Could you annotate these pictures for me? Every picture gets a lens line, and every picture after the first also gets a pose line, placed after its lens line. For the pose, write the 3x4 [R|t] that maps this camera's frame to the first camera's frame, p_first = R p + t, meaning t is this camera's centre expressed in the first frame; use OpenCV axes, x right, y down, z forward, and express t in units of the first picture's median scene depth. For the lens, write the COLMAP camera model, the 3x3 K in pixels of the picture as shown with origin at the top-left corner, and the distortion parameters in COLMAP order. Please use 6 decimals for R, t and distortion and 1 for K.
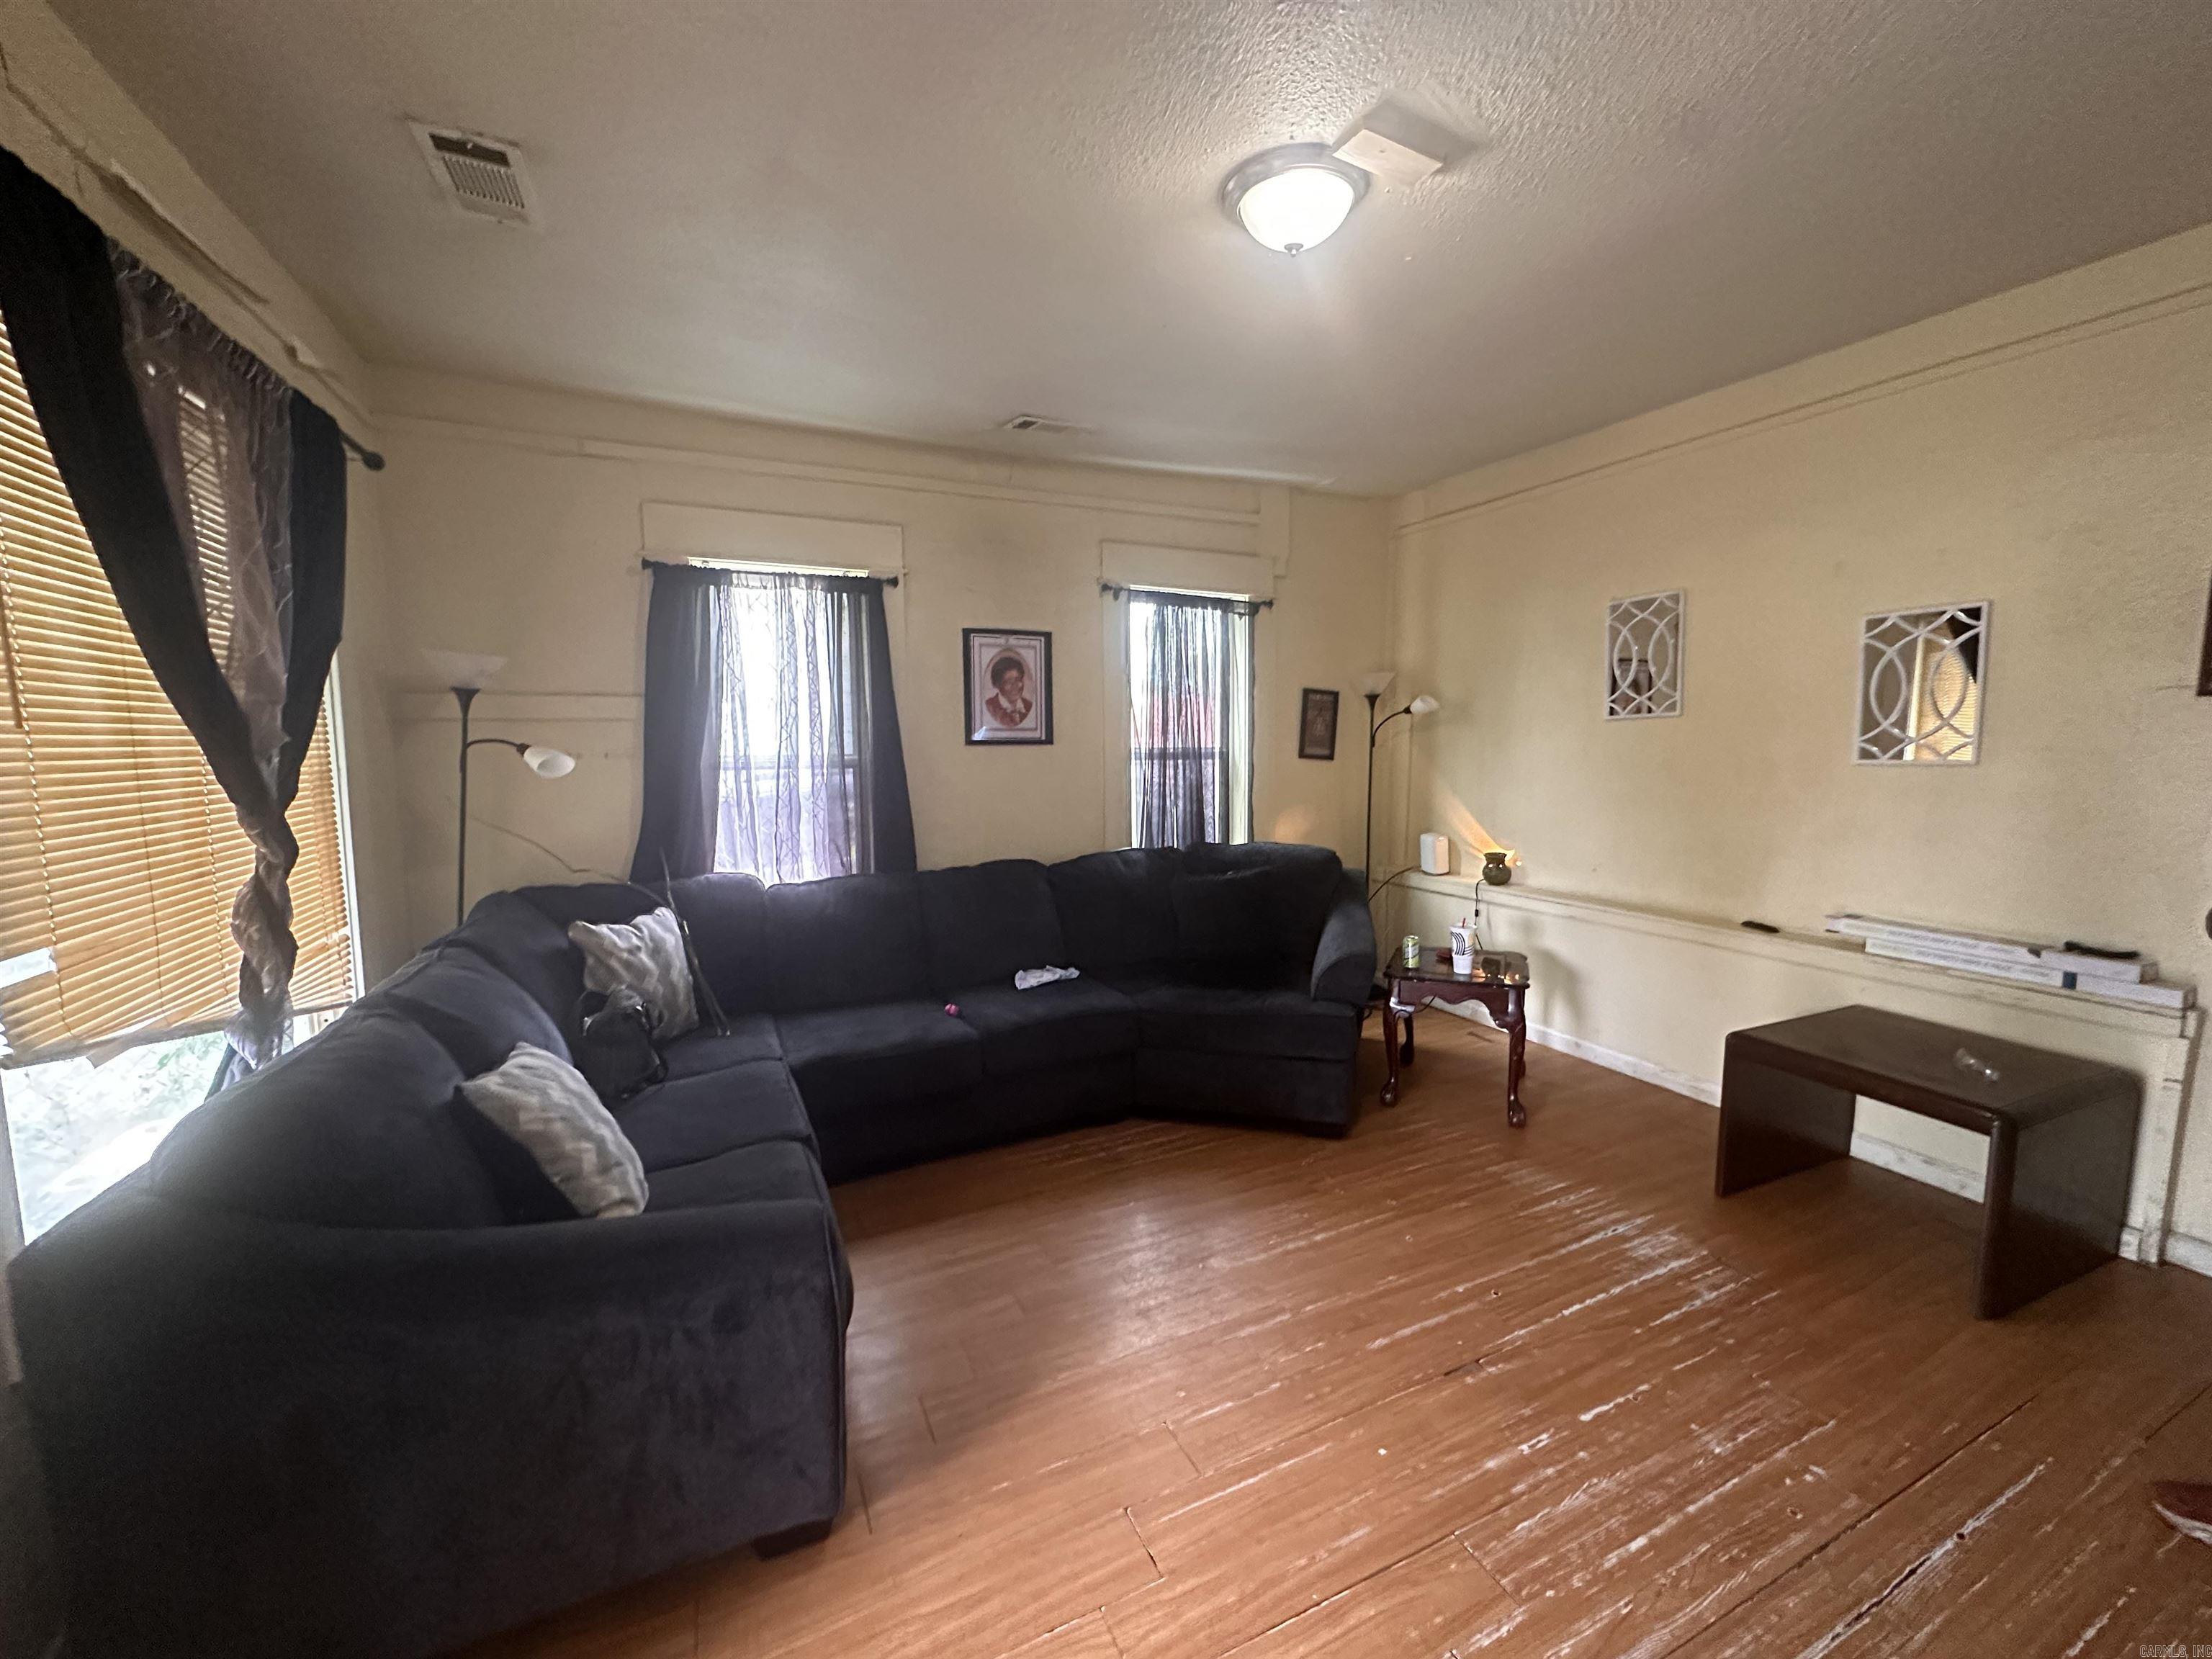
lens RADIAL K [[881.4, 0, 1106.0], [0, 881.4, 829.5], [0, 0, 1]] dist [0.000145, -0.000367]
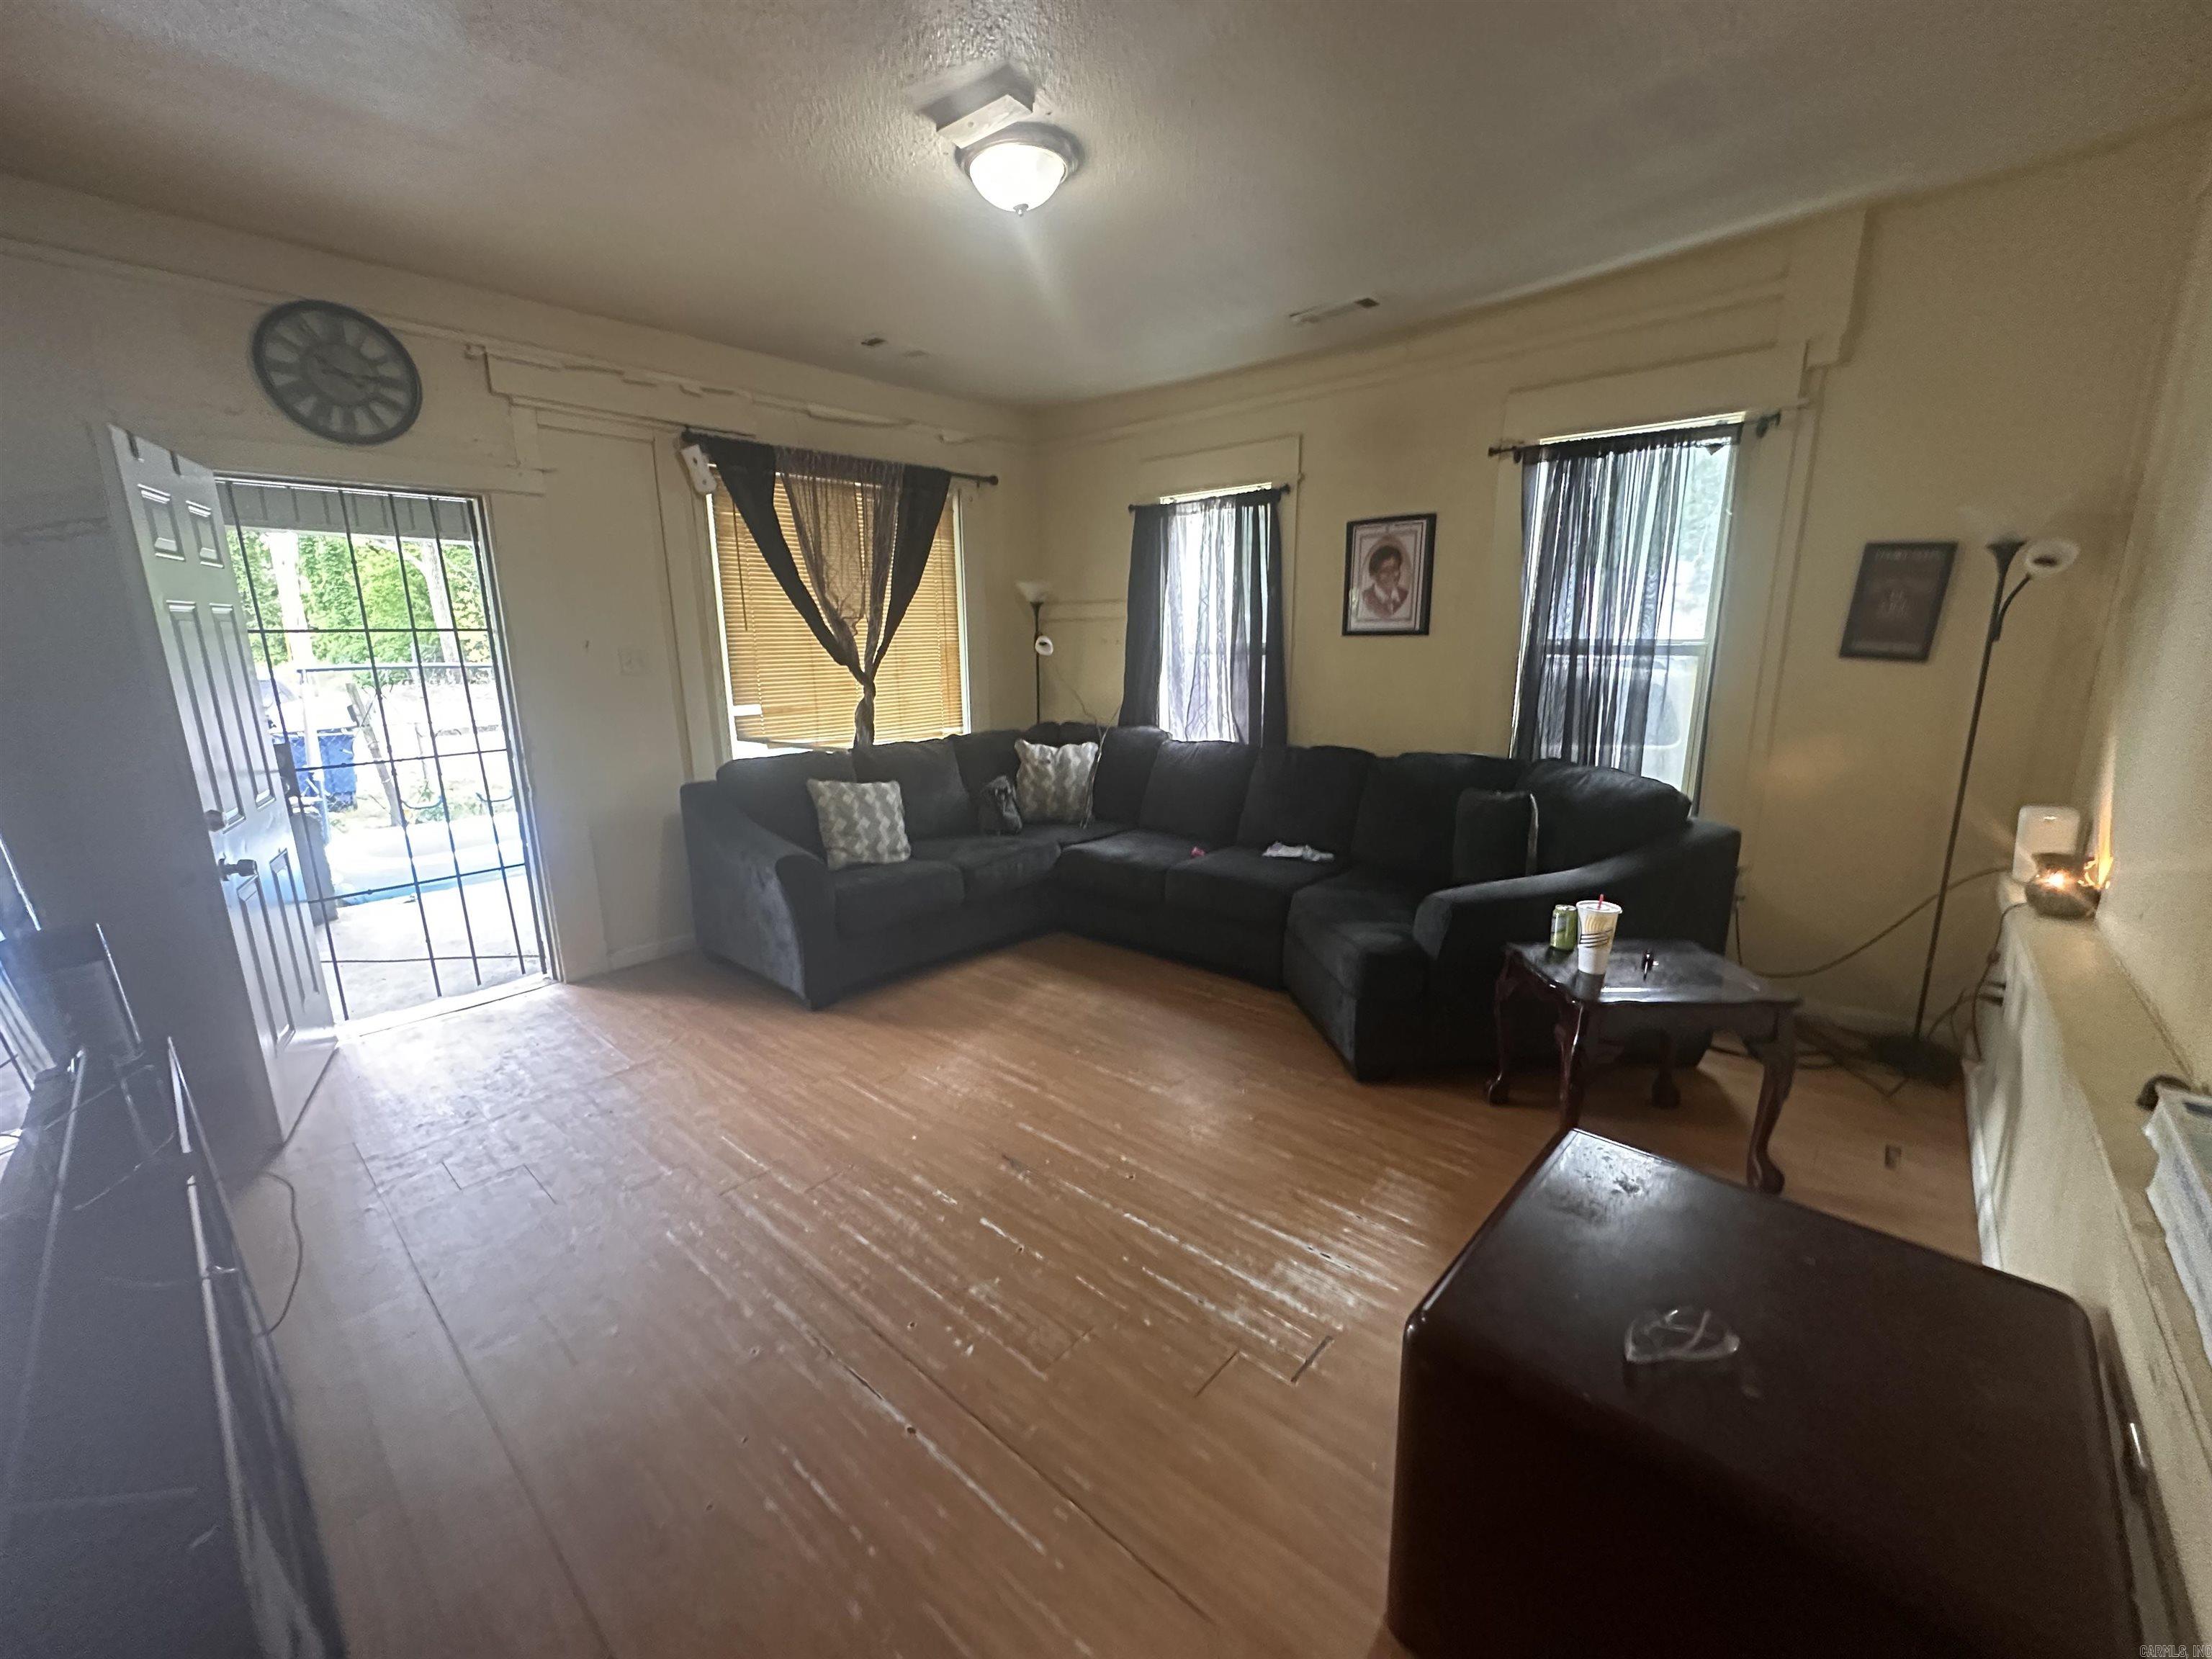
lens RADIAL K [[881.4, 0, 1106.0], [0, 881.4, 829.5], [0, 0, 1]] dist [0.000145, -0.000367]
pose [[0.395926, 0.200790, -0.896061, 0.814210], [-0.086078, 0.979620, 0.181480, -0.039487], [0.914239, 0.005278, 0.405141, 0.348335]]
